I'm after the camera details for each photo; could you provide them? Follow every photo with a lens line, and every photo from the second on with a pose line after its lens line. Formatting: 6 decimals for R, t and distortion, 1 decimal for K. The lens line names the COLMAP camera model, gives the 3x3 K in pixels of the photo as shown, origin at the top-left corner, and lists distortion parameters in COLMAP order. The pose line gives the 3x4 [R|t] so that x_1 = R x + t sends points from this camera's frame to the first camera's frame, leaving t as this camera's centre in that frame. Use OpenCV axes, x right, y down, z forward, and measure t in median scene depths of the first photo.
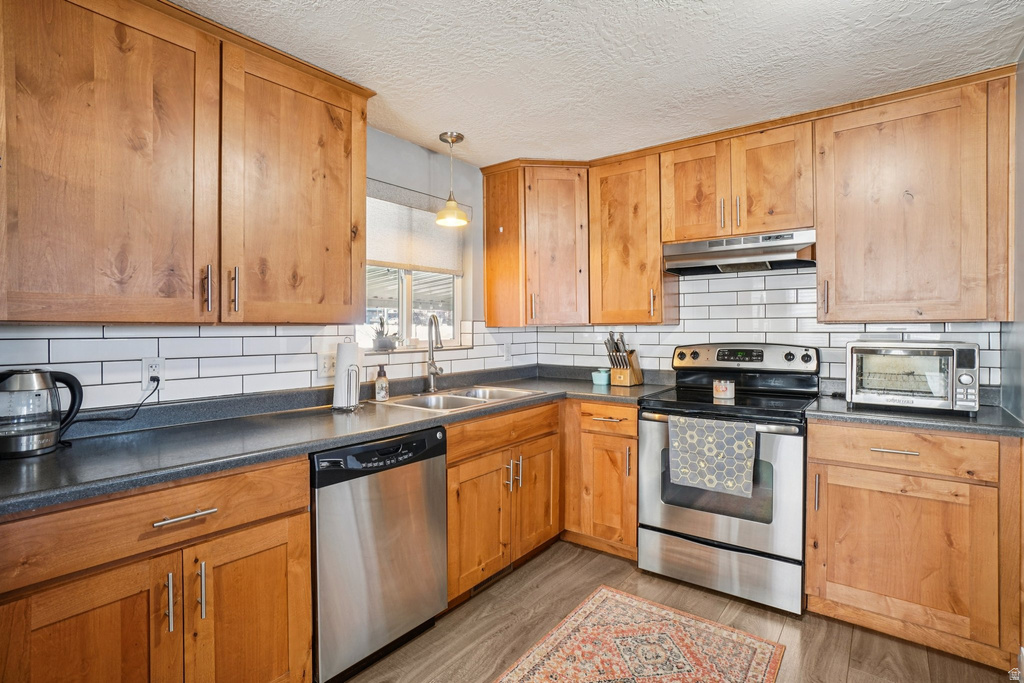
lens RADIAL K [[504.6, 0, 503.1], [0, 504.6, 331.1], [0, 0, 1]] dist [-0.055906, 0.028264]
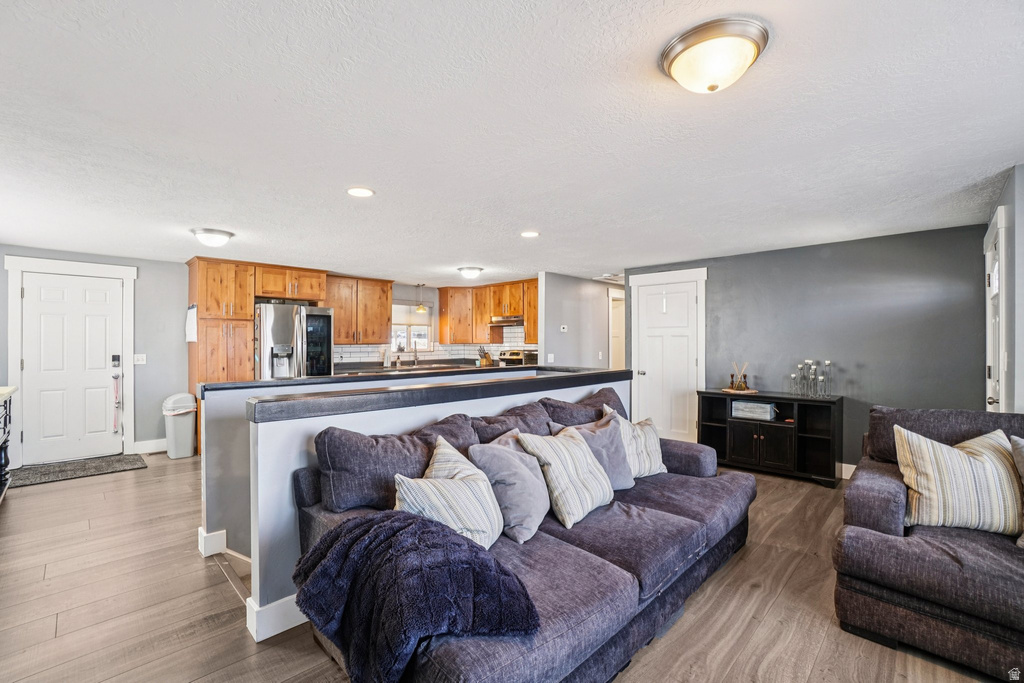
lens RADIAL K [[456.8, 0, 503.6], [0, 456.8, 341.6], [0, 0, 1]] dist [-0.051263, 0.014798]
pose [[0.992782, 0.004343, -0.119853, 0.810270], [-0.004702, 0.999985, -0.002711, -0.021691], [0.119839, 0.003255, 0.992788, -1.912586]]
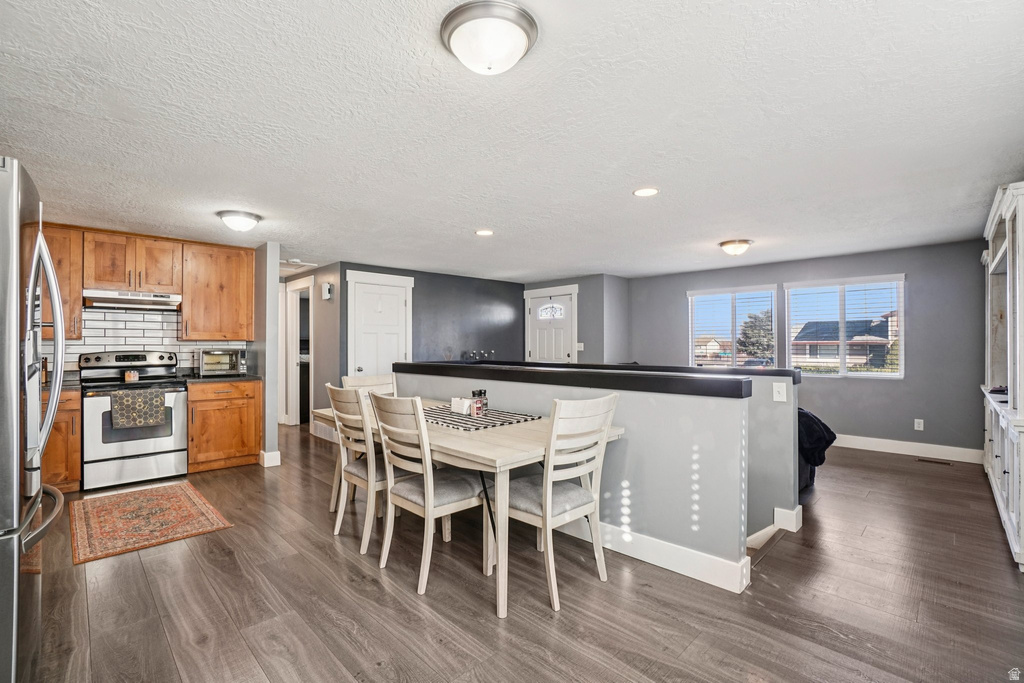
lens RADIAL K [[456.8, 0, 503.6], [0, 456.8, 341.6], [0, 0, 1]] dist [-0.051263, 0.014798]
pose [[0.126931, 0.008995, 0.991871, -1.002116], [0.002948, 0.999951, -0.009445, 0.010401], [-0.991907, 0.004123, 0.126898, -0.552954]]
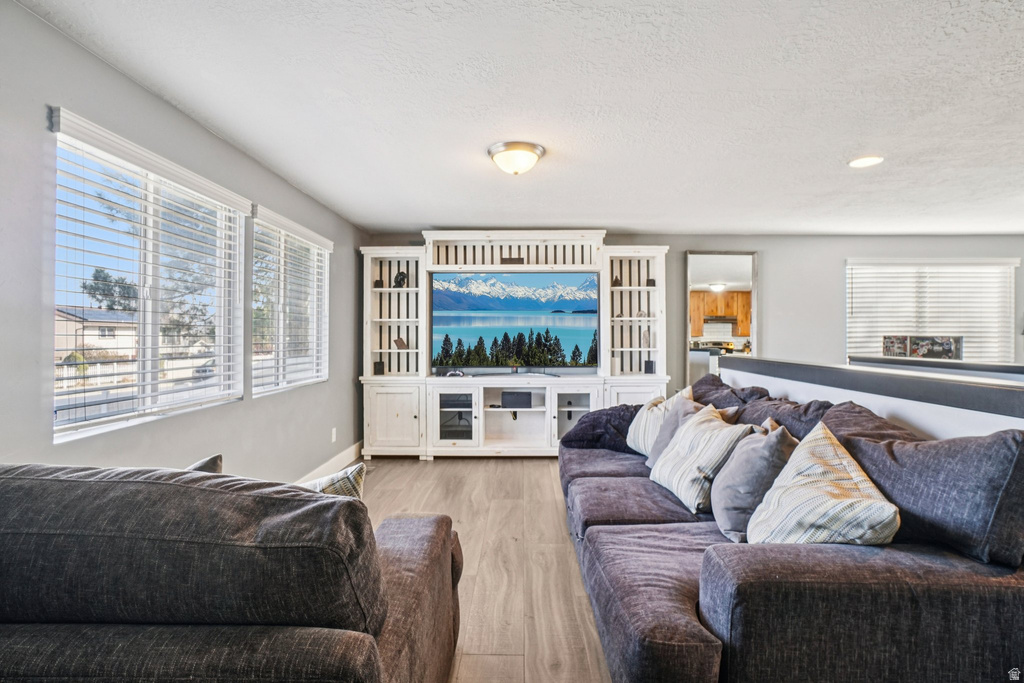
lens RADIAL K [[496.0, 0, 515.6], [0, 496.0, 334.7], [0, 0, 1]] dist [-0.056427, 0.023907]
pose [[-0.794895, 0.000732, -0.606746, 1.675216], [0.001234, 0.999999, -0.000411, 0.013713], [0.606745, -0.001076, -0.794896, -0.365925]]
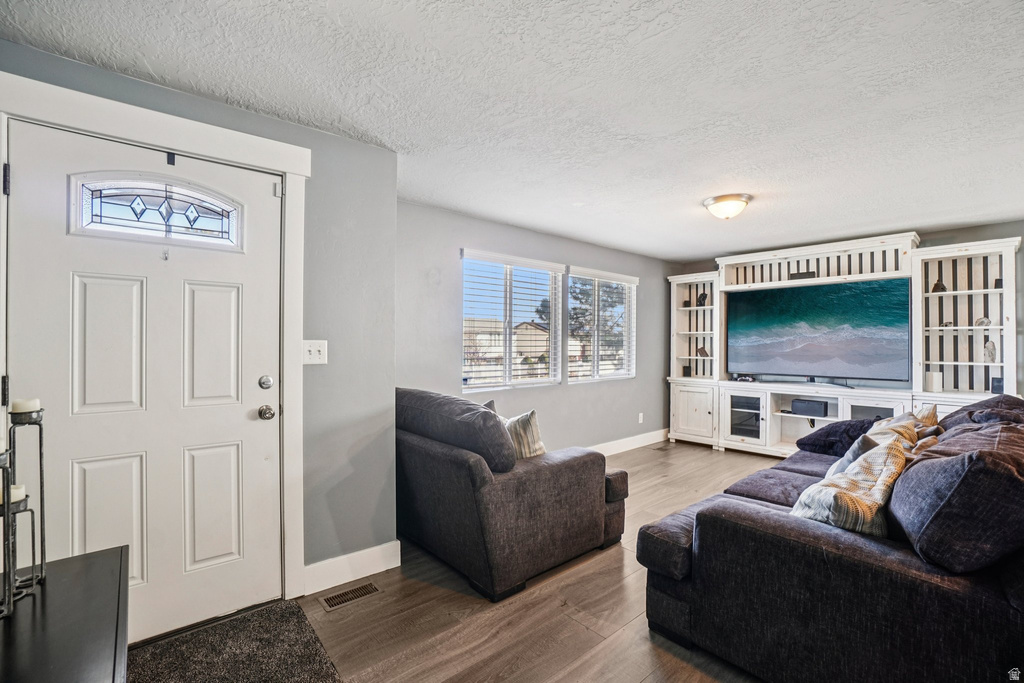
lens RADIAL K [[456.8, 0, 503.6], [0, 456.8, 341.6], [0, 0, 1]] dist [-0.051263, 0.014798]
pose [[-0.980536, -0.000372, 0.196337, 1.358237], [-0.000221, 1.000000, 0.000792, -0.003558], [-0.196337, 0.000734, -0.980536, 0.133644]]
